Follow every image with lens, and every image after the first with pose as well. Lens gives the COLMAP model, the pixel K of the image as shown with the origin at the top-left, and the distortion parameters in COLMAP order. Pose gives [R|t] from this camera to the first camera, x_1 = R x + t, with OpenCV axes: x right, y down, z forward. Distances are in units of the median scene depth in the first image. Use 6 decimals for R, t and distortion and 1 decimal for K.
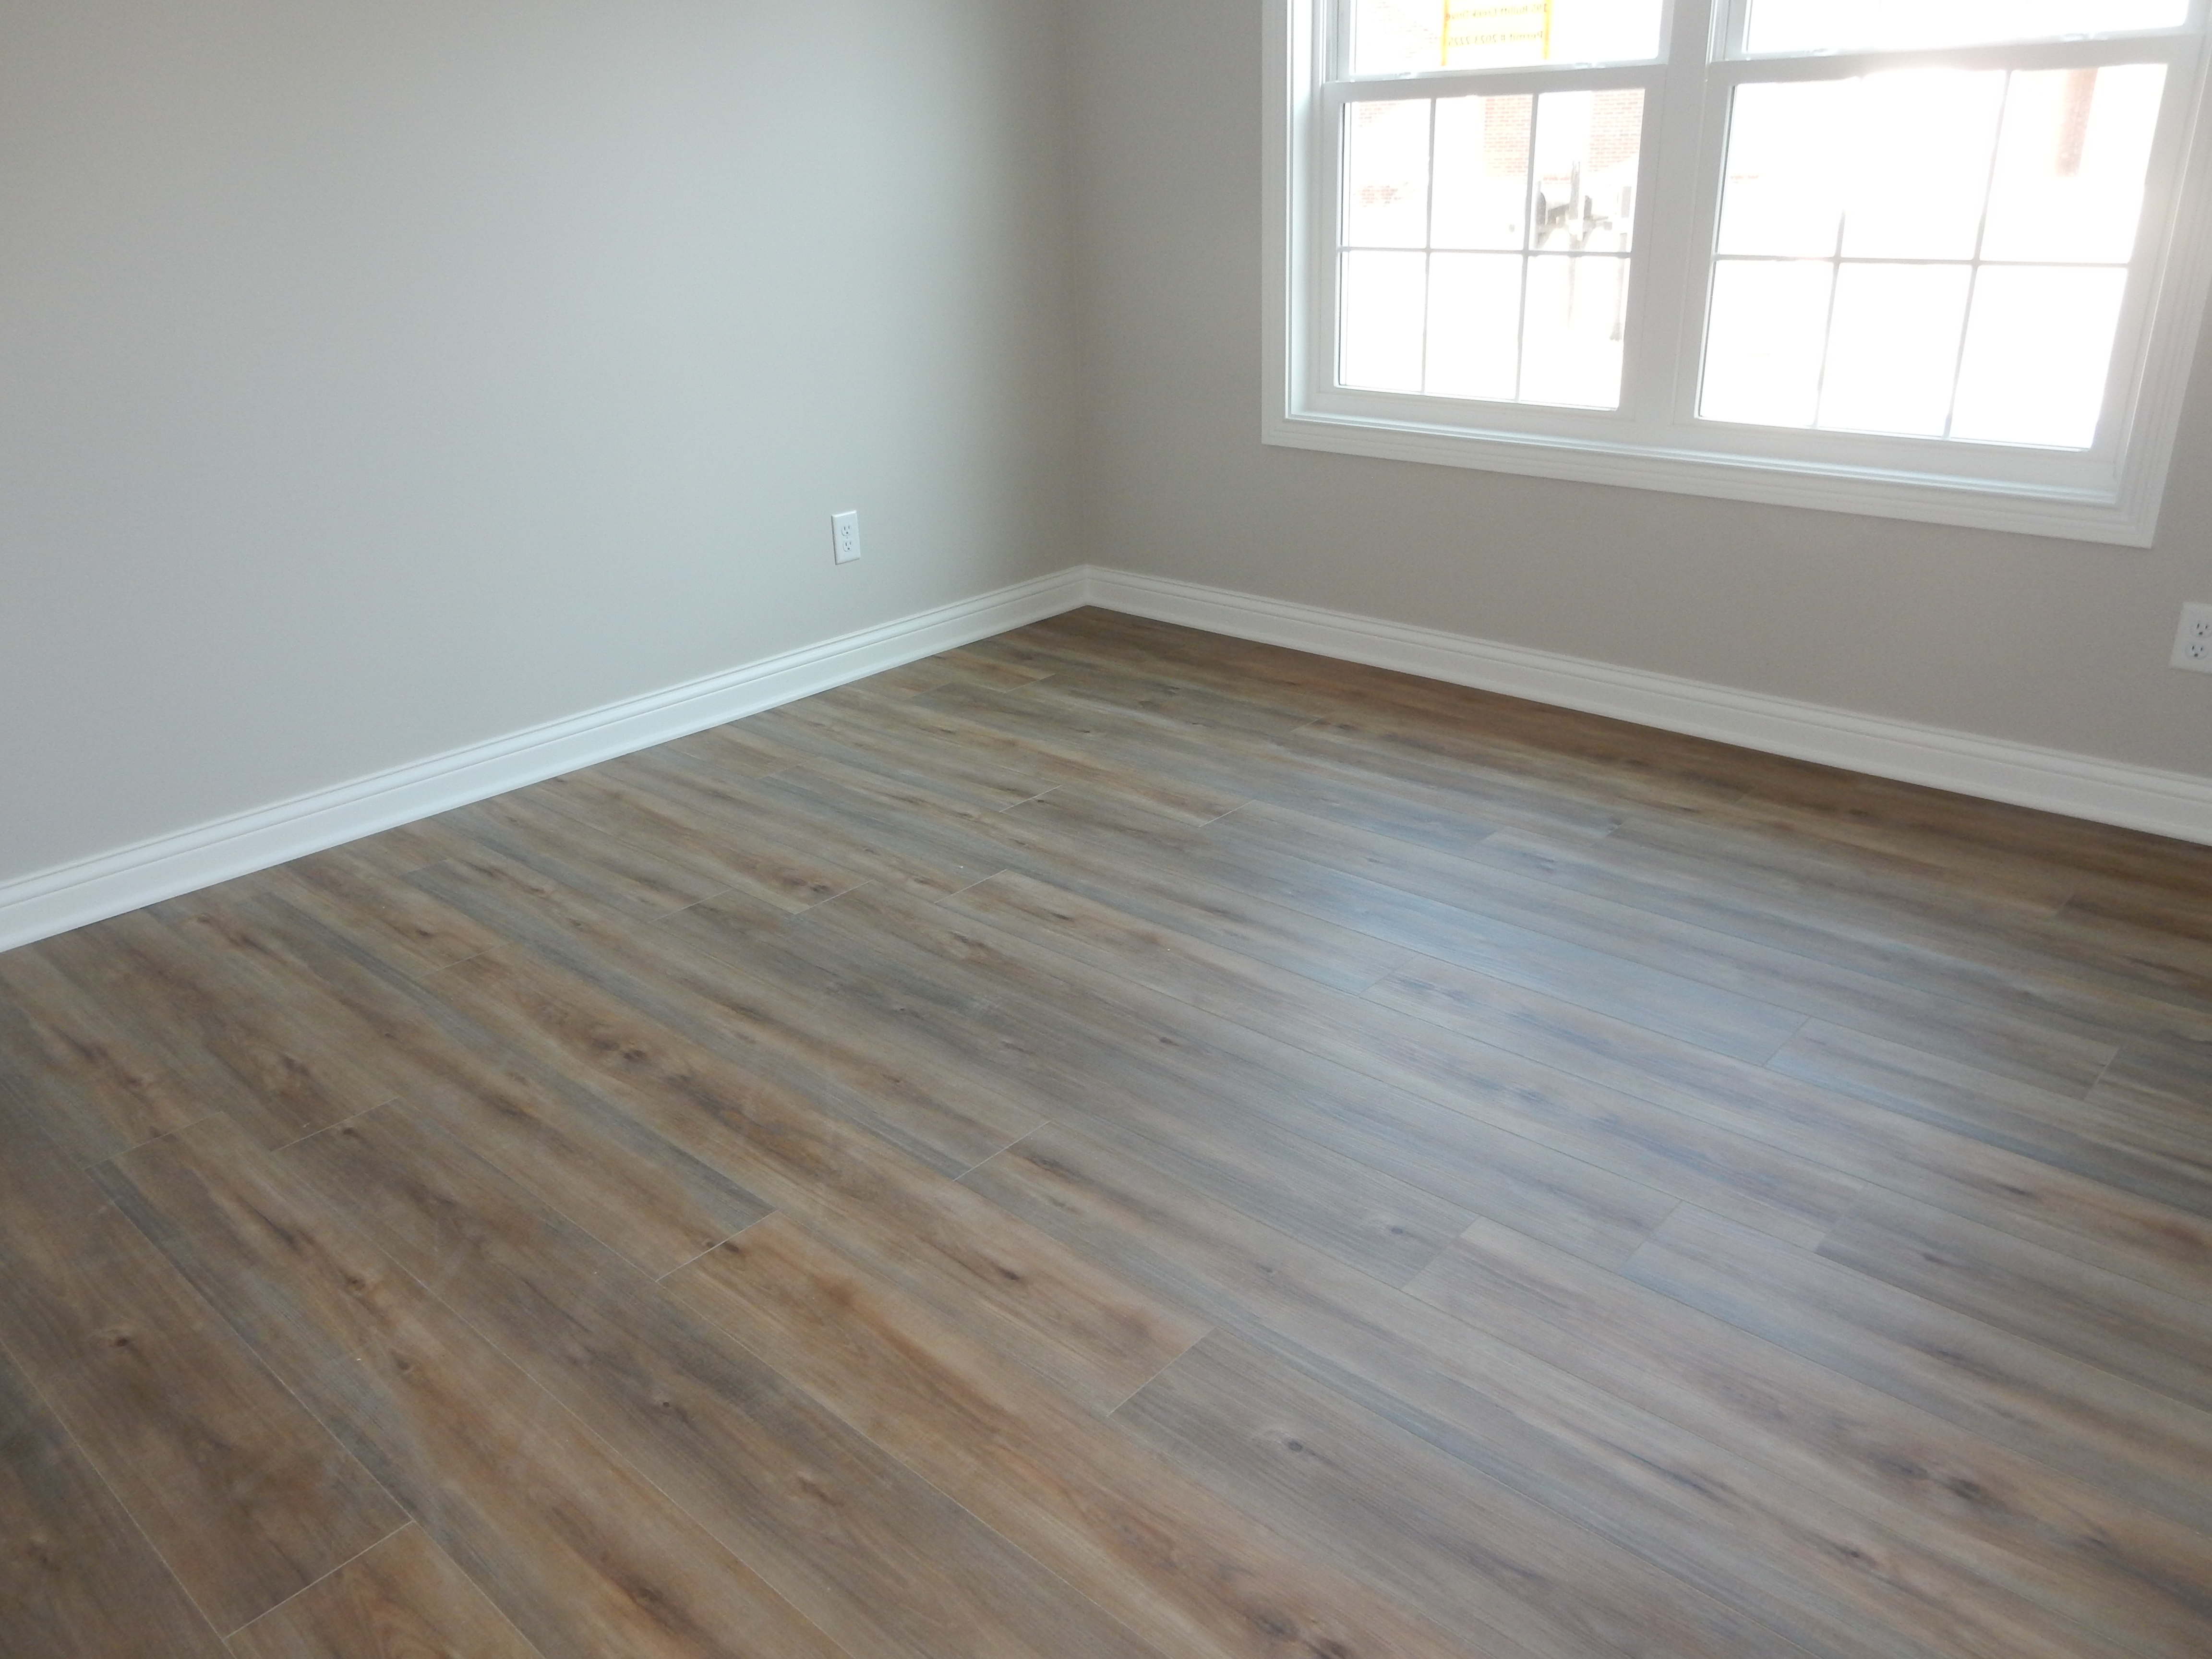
lens RADIAL K [[1634.8, 0, 1106.0], [0, 1634.8, 829.5], [0, 0, 1]] dist [0.003382, -0.007595]
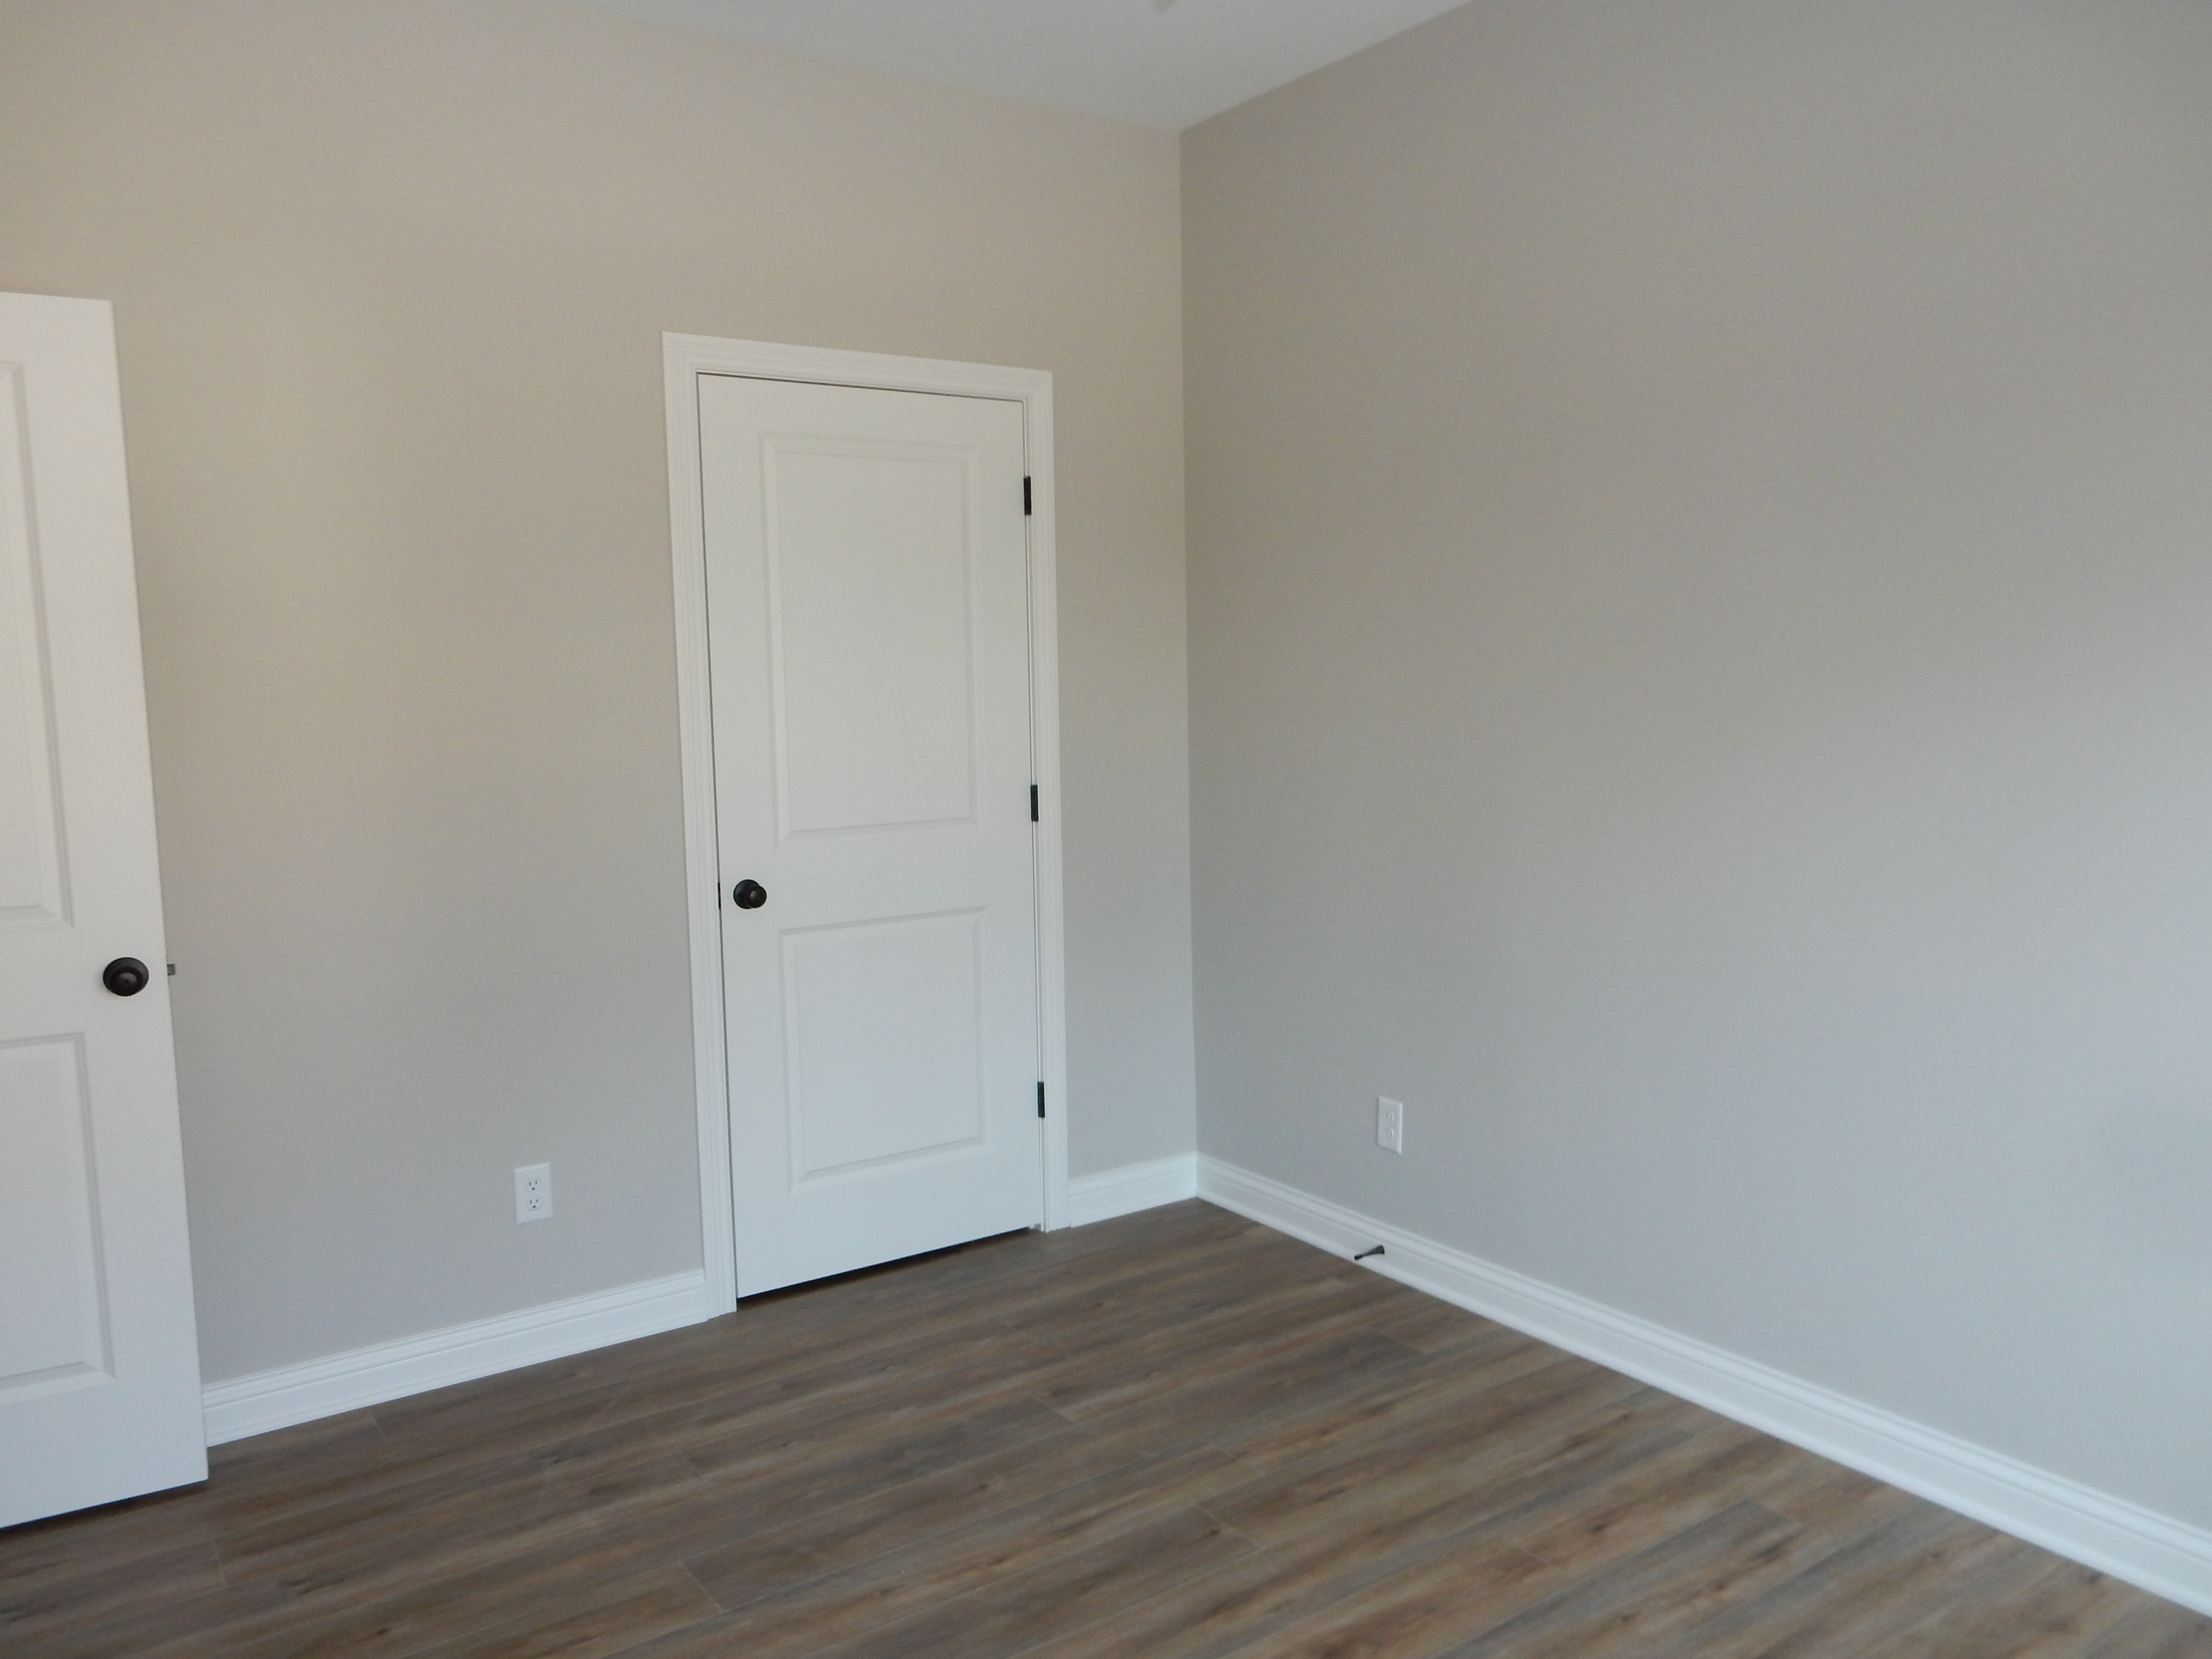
lens RADIAL K [[1634.8, 0, 1106.0], [0, 1634.8, 829.5], [0, 0, 1]] dist [0.003382, -0.007595]
pose [[-0.215421, 0.134193, -0.967257, 0.562736], [-0.358477, 0.910491, 0.206155, -0.439735], [0.908343, 0.391150, -0.148034, 0.791223]]
